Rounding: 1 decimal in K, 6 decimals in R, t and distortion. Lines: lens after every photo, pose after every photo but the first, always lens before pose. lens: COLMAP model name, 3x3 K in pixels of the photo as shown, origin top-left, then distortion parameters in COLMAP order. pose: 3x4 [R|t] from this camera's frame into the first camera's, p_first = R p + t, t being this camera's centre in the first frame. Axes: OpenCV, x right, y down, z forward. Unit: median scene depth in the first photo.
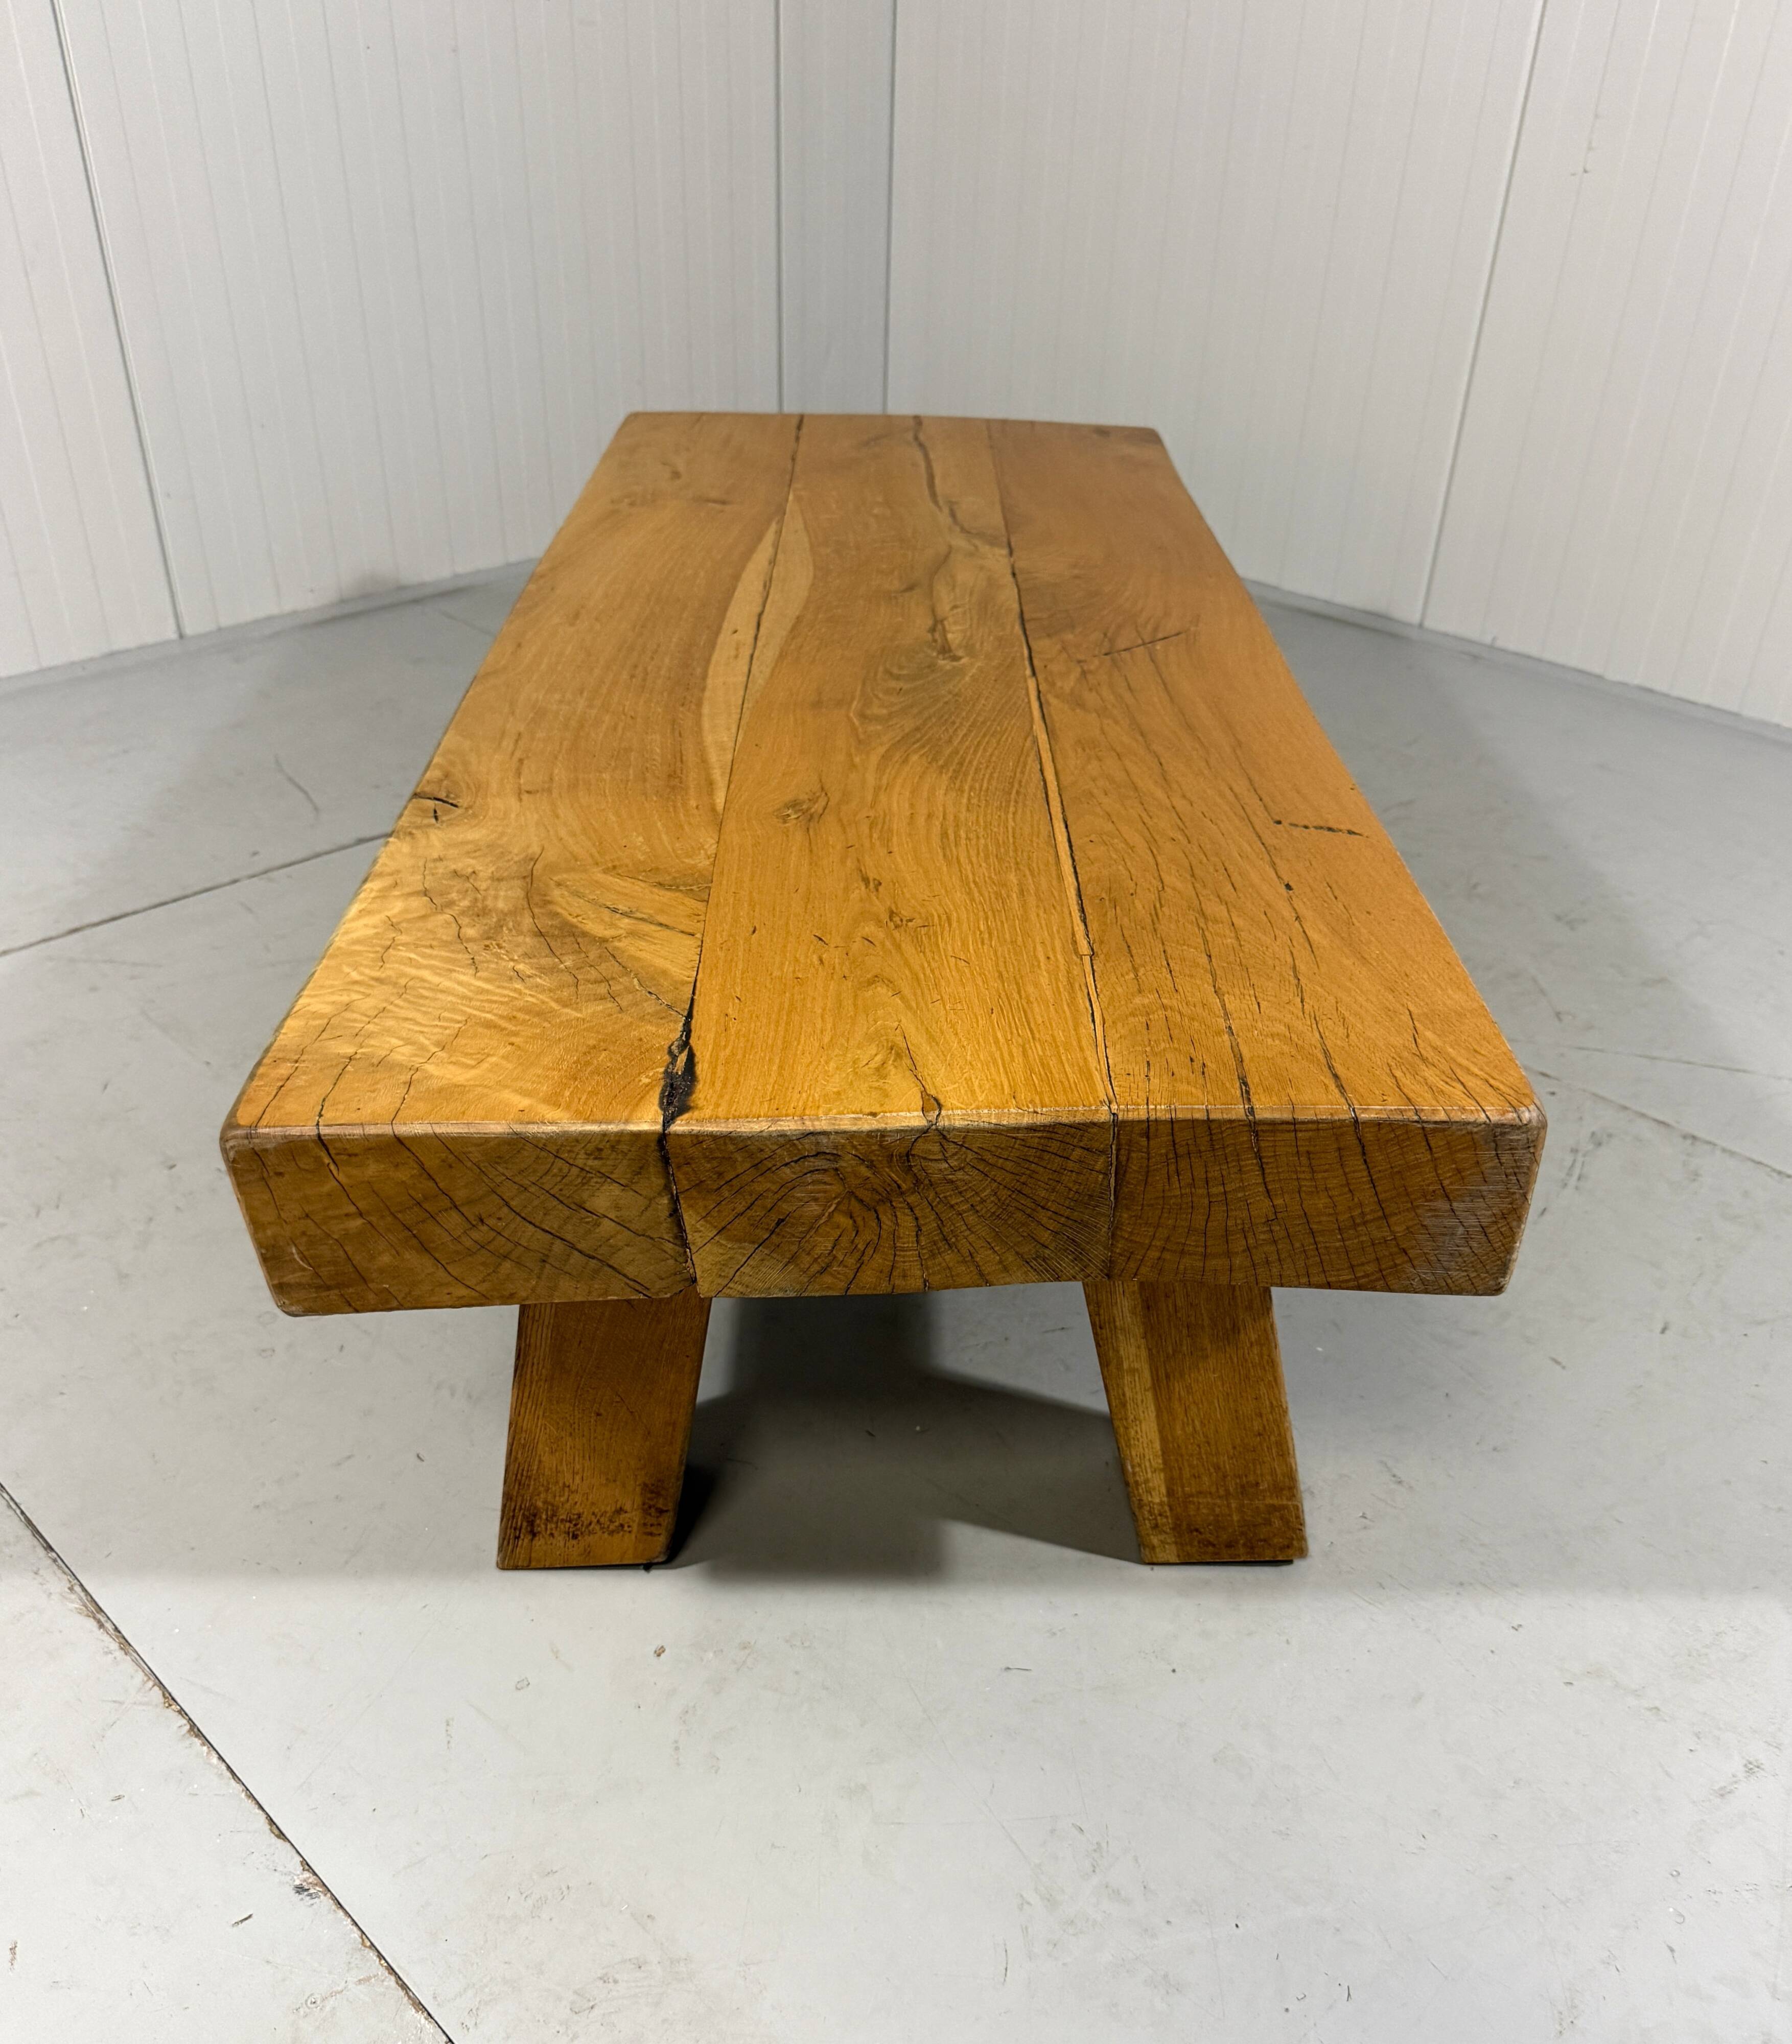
lens RADIAL K [[1793.9, 0, 886.0], [0, 1793.9, 1144.4], [0, 0, 1]] dist [0.134922, -0.267886]
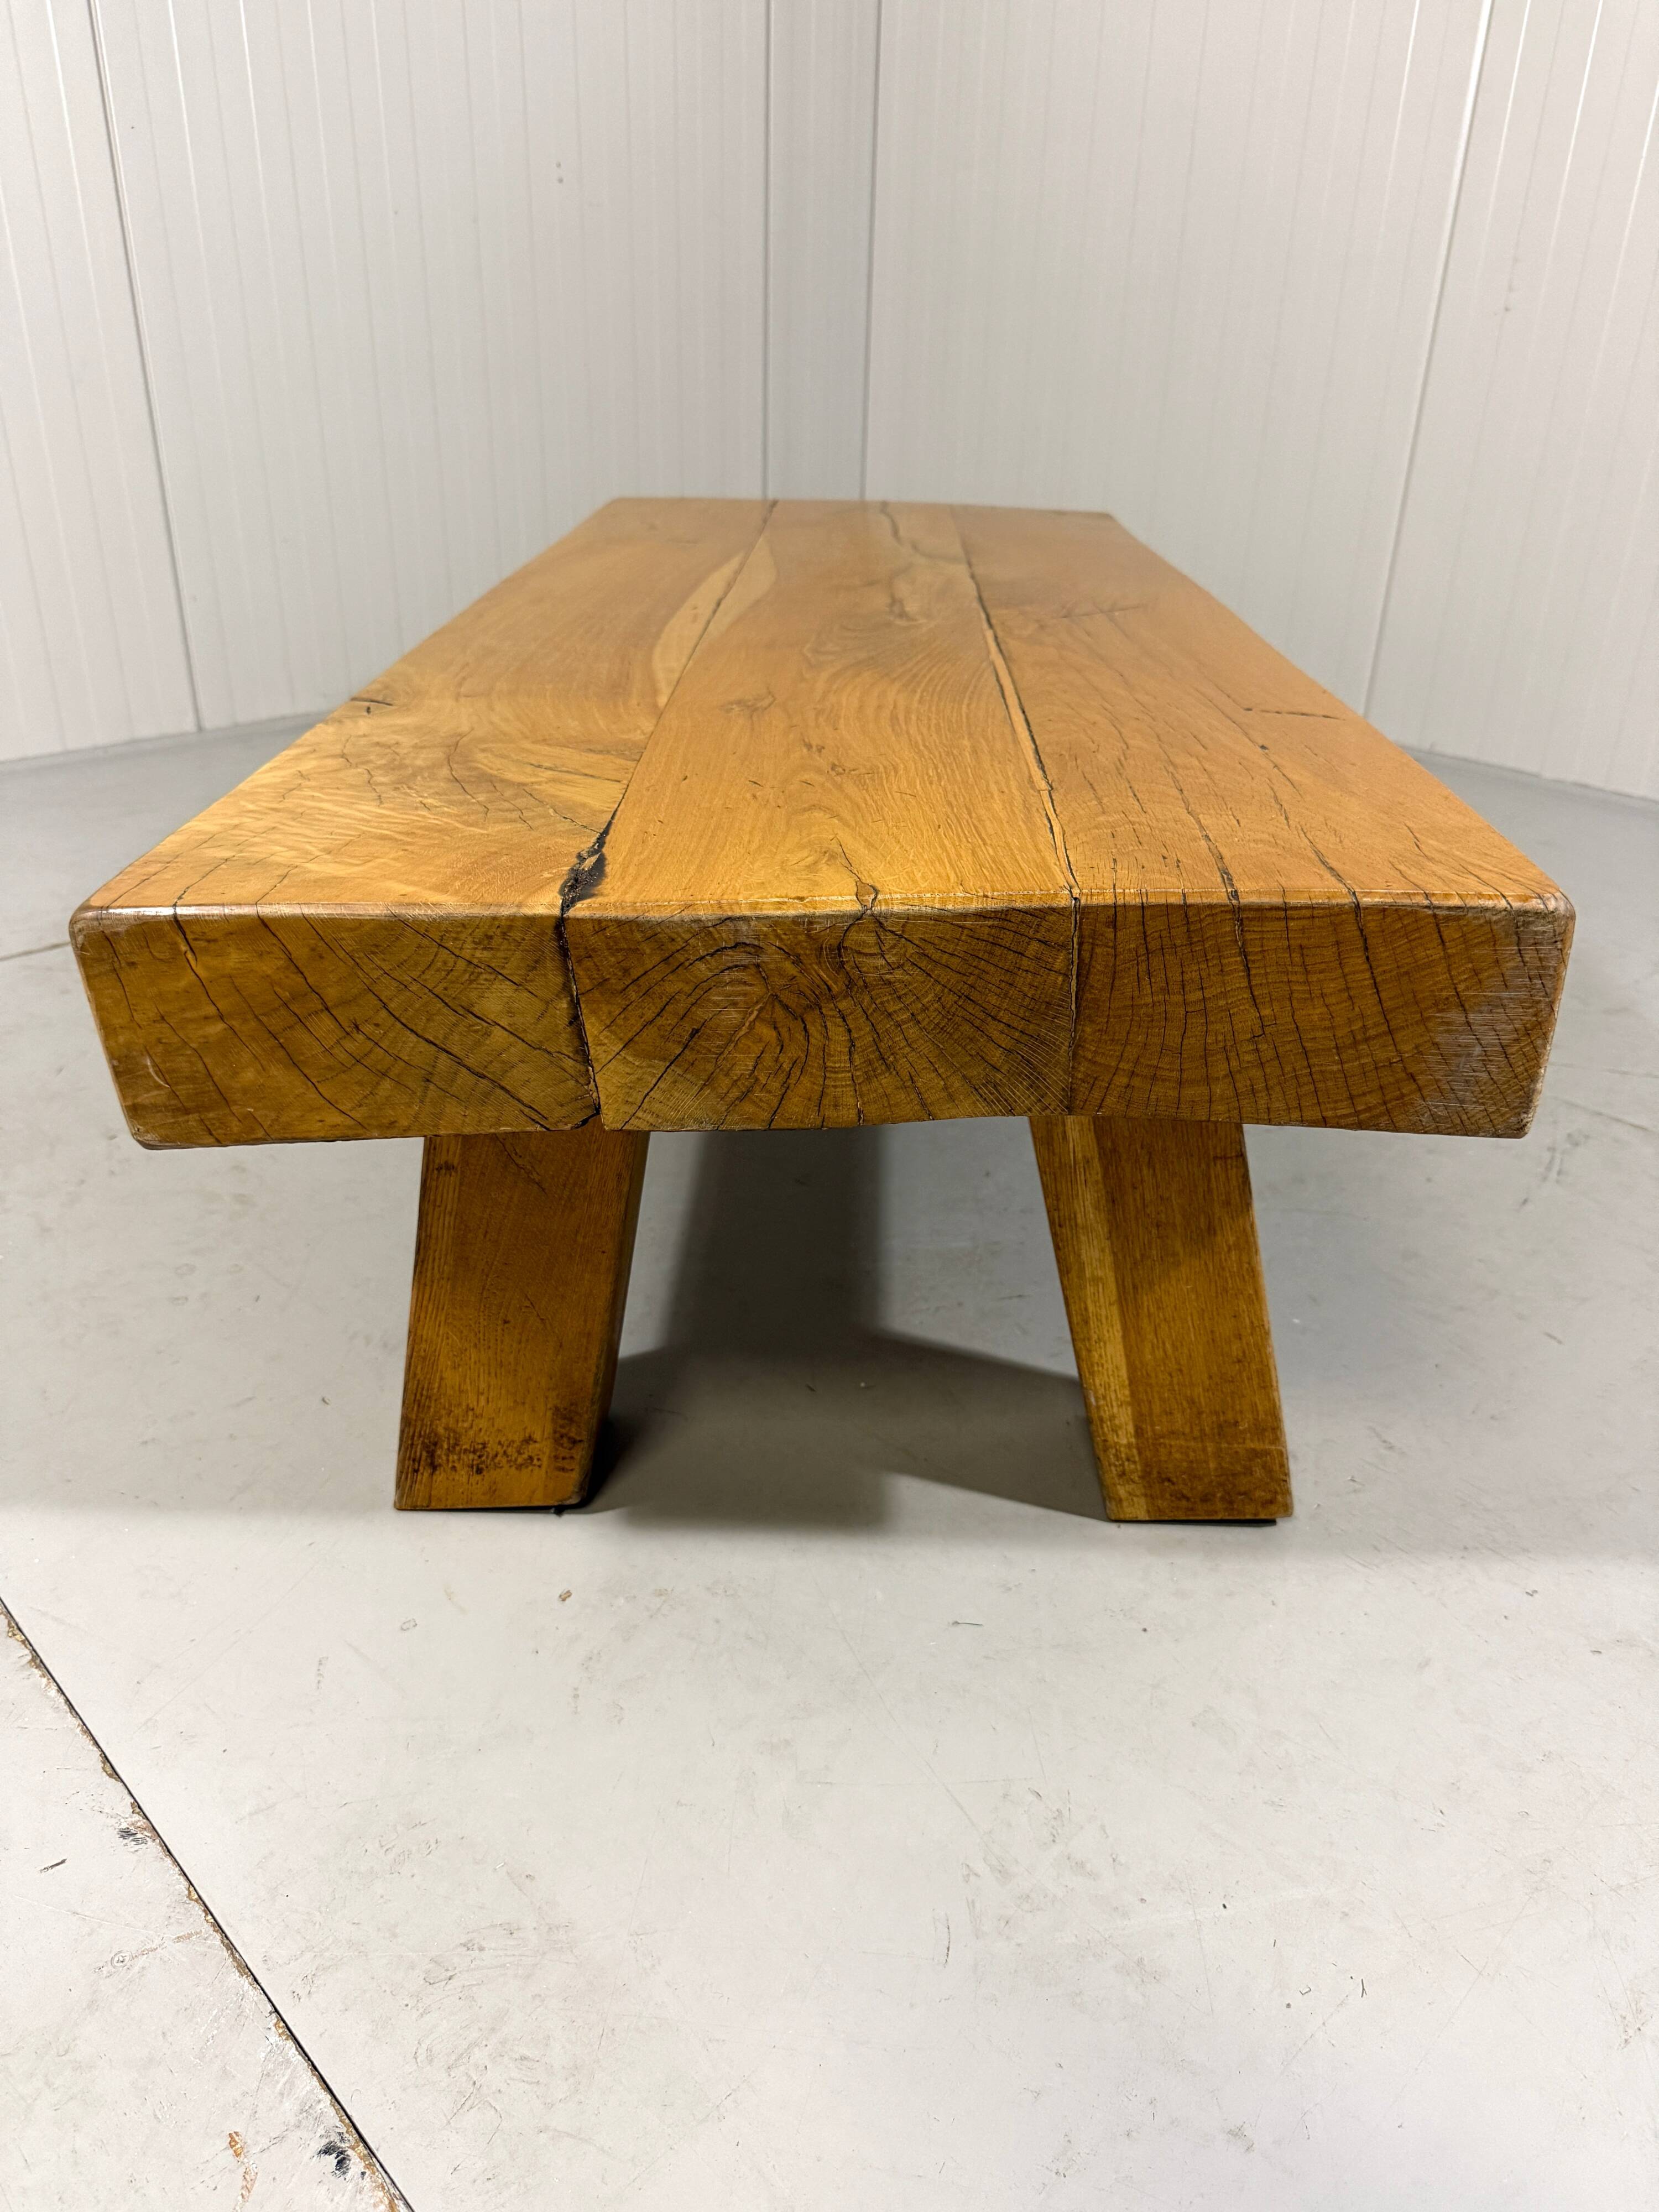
lens RADIAL K [[1629.4, 0, 818.2], [0, 1629.4, 1111.2], [0, 0, 1]] dist [0.089152, -0.151414]
pose [[0.999516, 0.012390, -0.028531, 0.020811], [-0.015889, 0.991919, -0.125875, 0.150957], [0.026740, 0.126267, 0.991636, 0.180503]]
